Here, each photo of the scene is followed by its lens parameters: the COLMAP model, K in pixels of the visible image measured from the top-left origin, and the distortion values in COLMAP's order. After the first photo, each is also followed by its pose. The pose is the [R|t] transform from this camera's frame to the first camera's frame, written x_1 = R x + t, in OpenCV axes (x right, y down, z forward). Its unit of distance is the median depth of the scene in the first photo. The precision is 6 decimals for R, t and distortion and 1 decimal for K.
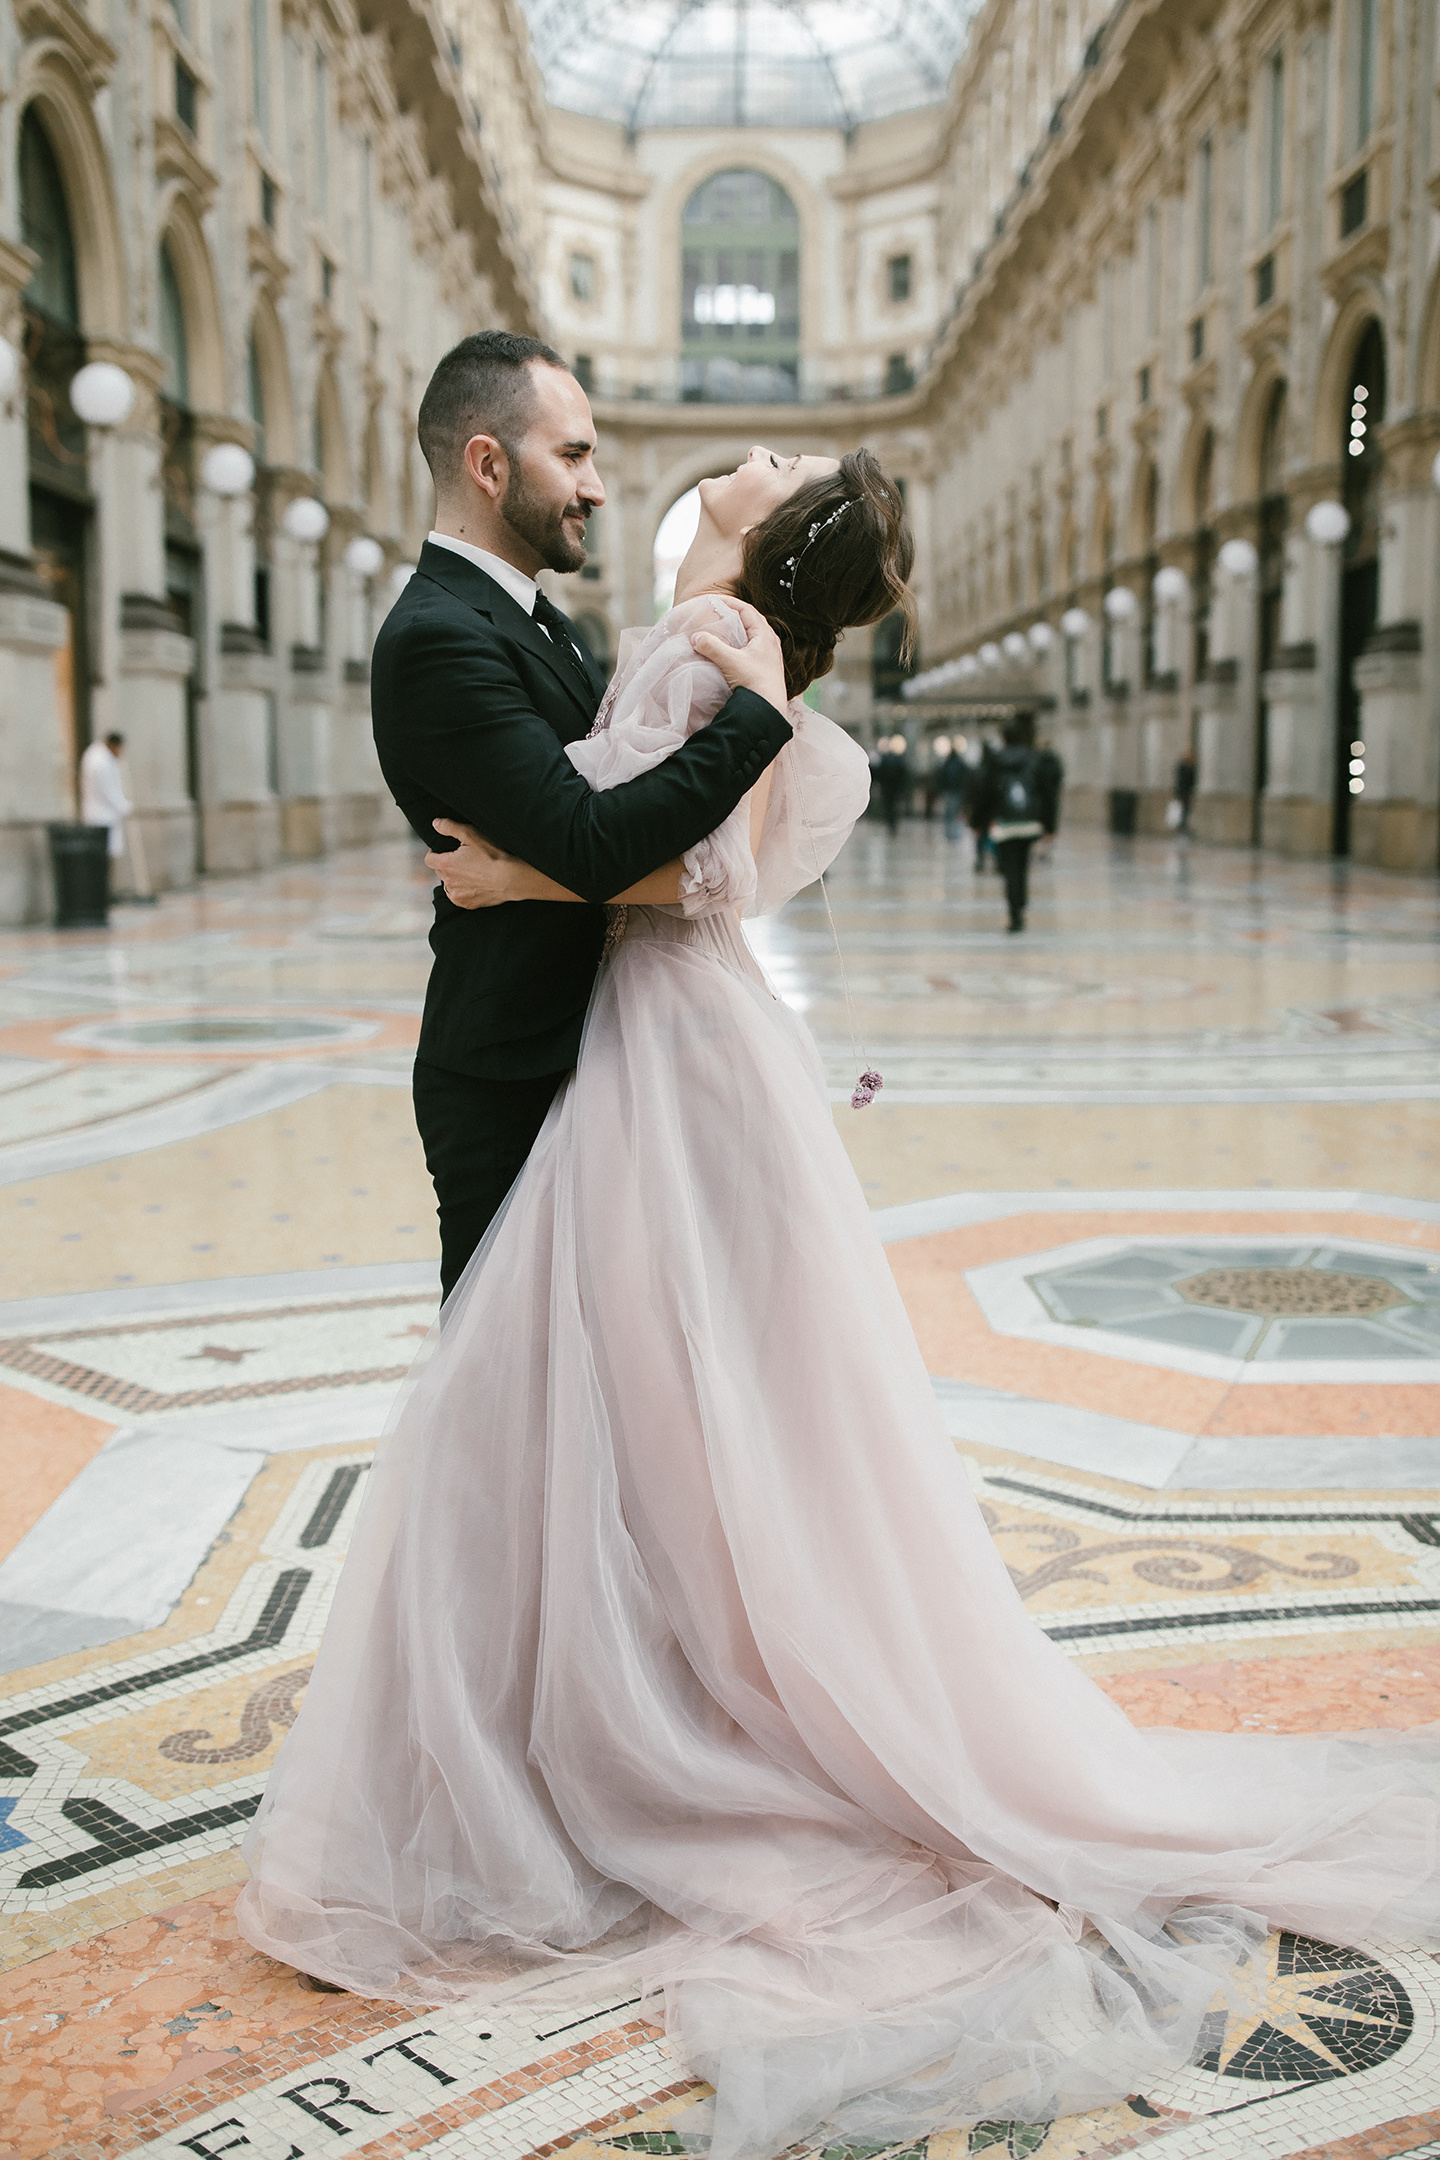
lens RADIAL K [[2407.9, 0, 716.7], [0, 2407.9, 1061.6], [0, 0, 1]] dist [-0.012916, 0.000000]
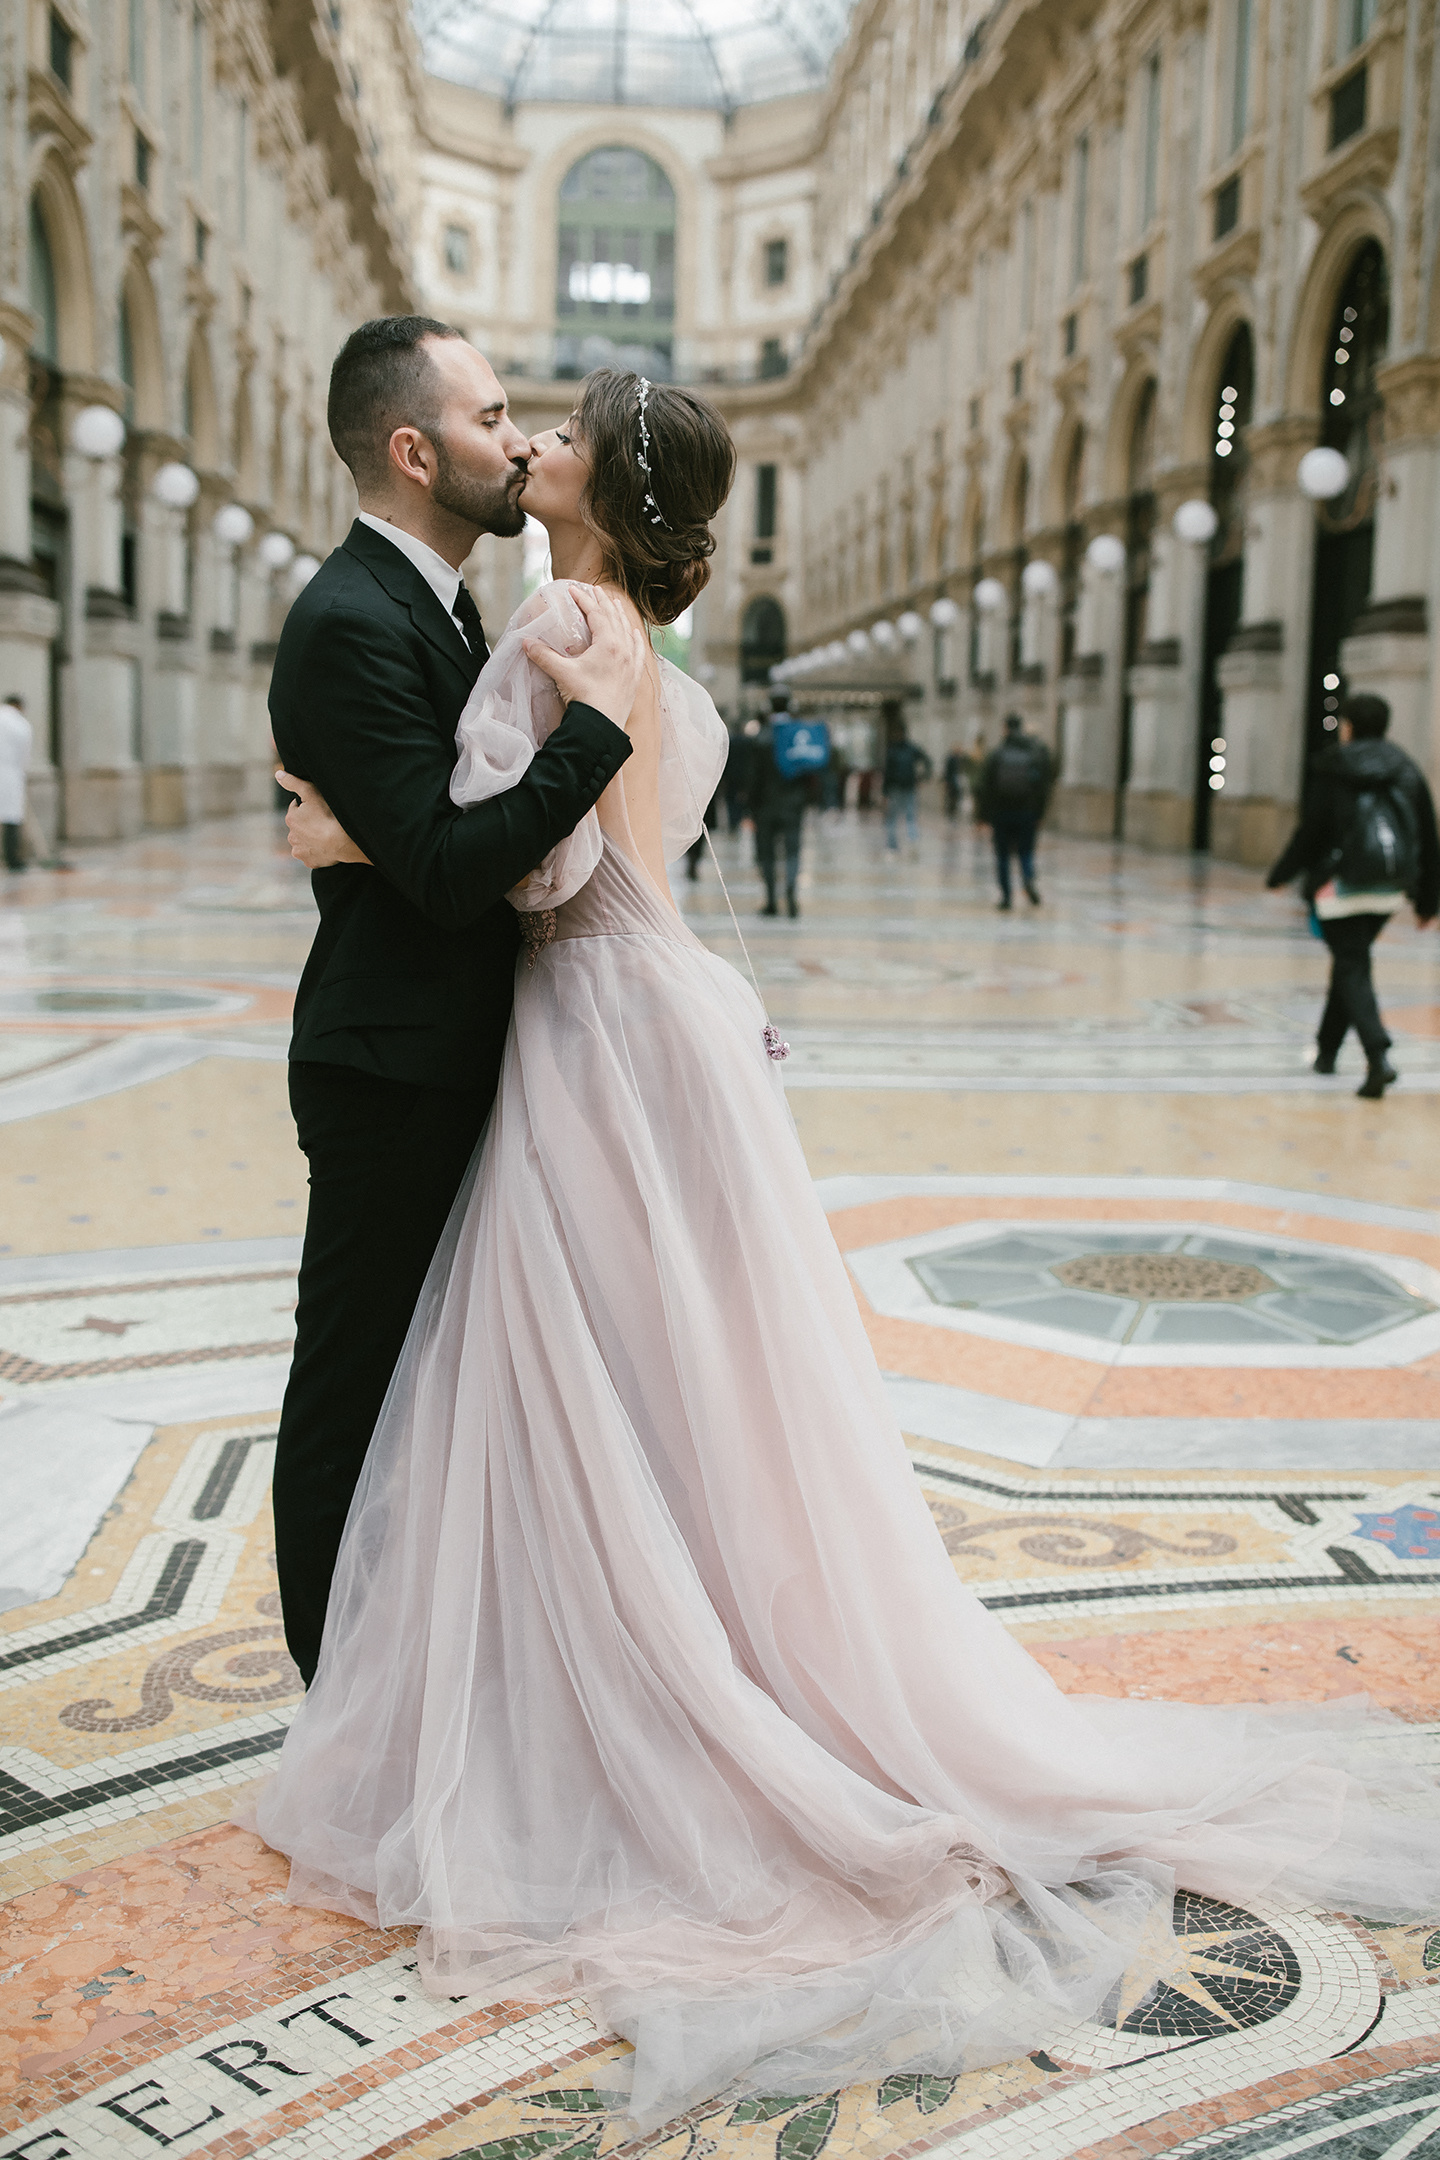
lens RADIAL K [[2407.9, 0, 727.0], [0, 2407.9, 1063.6], [0, 0, 1]] dist [-0.012916, 0.000000]
pose [[0.997825, 0.018174, 0.063368, -0.002959], [-0.018709, 0.999794, 0.007854, 0.000116], [-0.063212, -0.009022, 0.997959, -0.001554]]
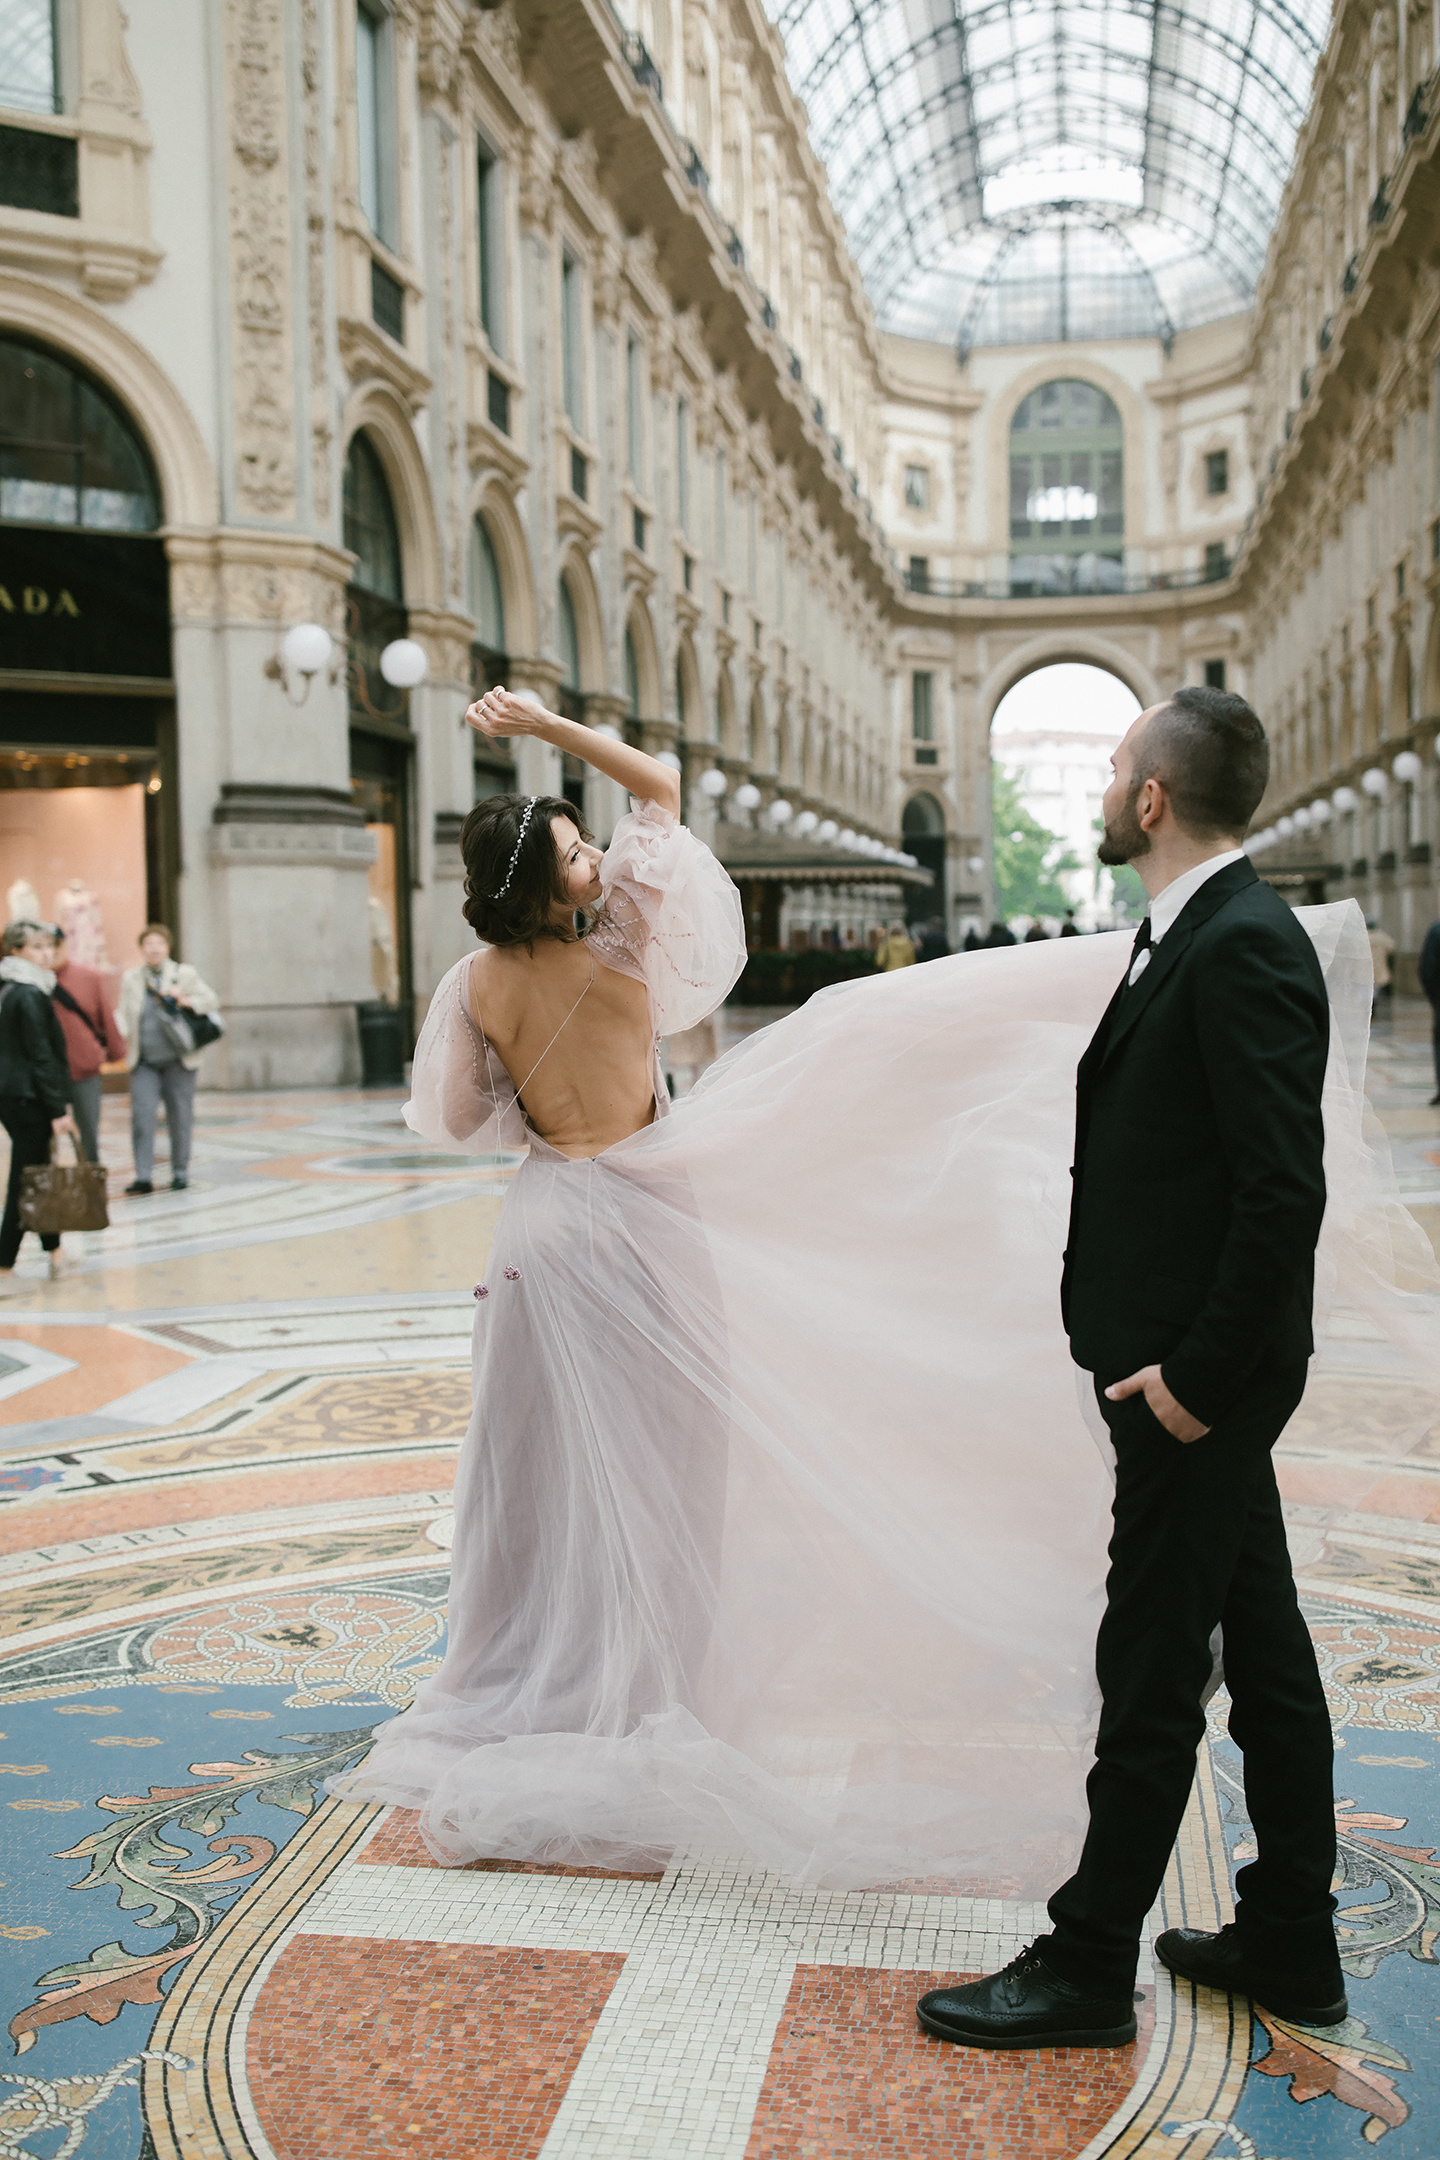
lens RADIAL K [[2407.9, 0, 711.6], [0, 2407.9, 1100.6], [0, 0, 1]] dist [-0.012916, 0.000000]
pose [[0.984263, -0.004436, -0.176653, 0.083793], [-0.004402, 0.998759, -0.049610, 0.008625], [0.176654, 0.049607, 0.983022, -0.133993]]
